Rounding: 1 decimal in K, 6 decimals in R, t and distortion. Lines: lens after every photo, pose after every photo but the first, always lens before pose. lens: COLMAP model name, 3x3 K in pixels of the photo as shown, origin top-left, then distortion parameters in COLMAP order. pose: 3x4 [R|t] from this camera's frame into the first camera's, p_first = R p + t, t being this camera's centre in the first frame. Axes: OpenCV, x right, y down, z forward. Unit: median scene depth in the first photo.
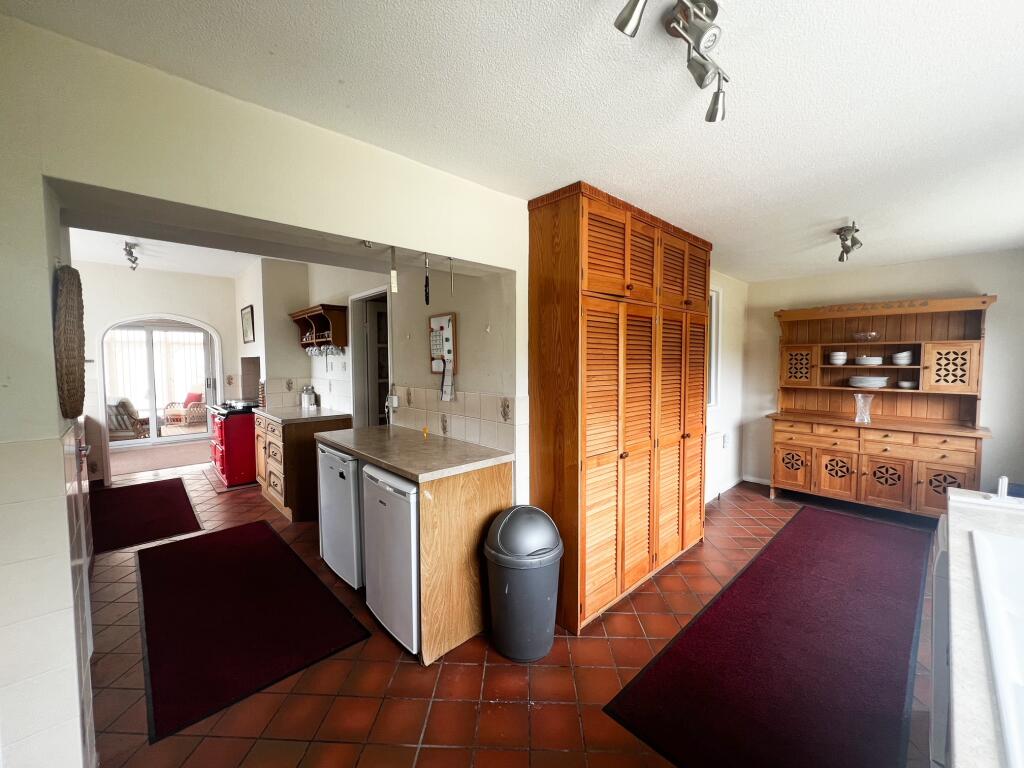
lens RADIAL K [[410.6, 0, 512.6], [0, 410.6, 382.7], [0, 0, 1]] dist [-0.001000, -0.000124]
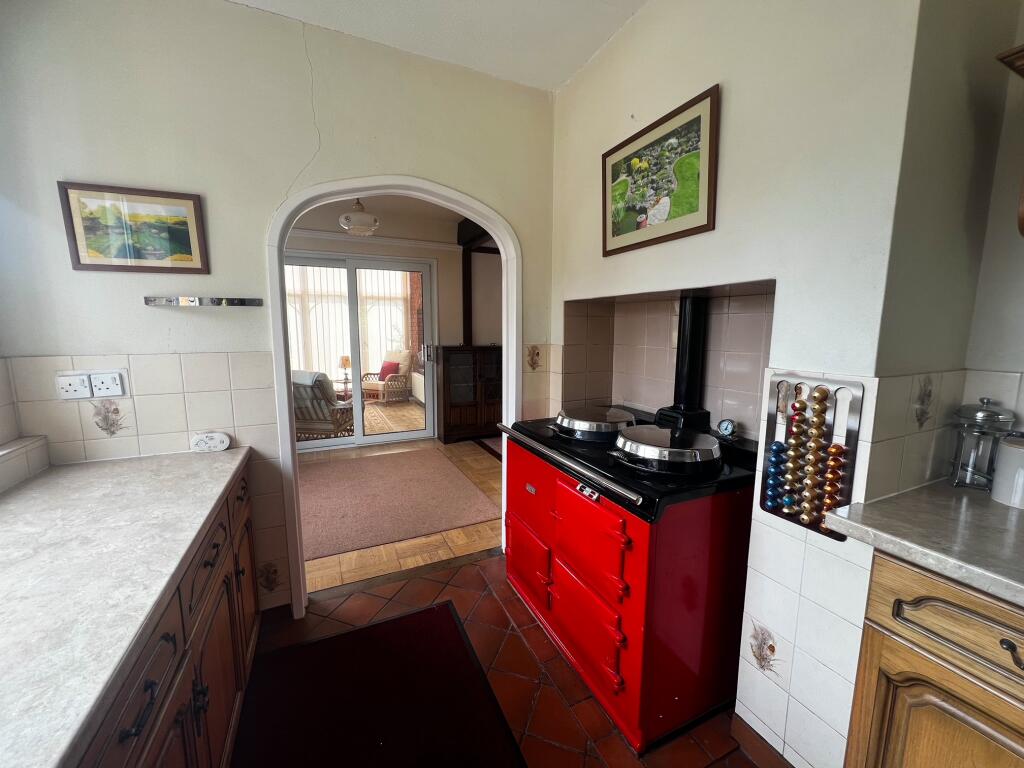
lens RADIAL K [[410.6, 0, 512.1], [0, 410.6, 383.2], [0, 0, 1]] dist [-0.001000, -0.000124]
pose [[0.951253, 0.055064, -0.303457, -0.141398], [-0.030218, 0.995839, 0.085974, -0.003584], [0.306928, -0.072613, 0.948959, 0.145735]]
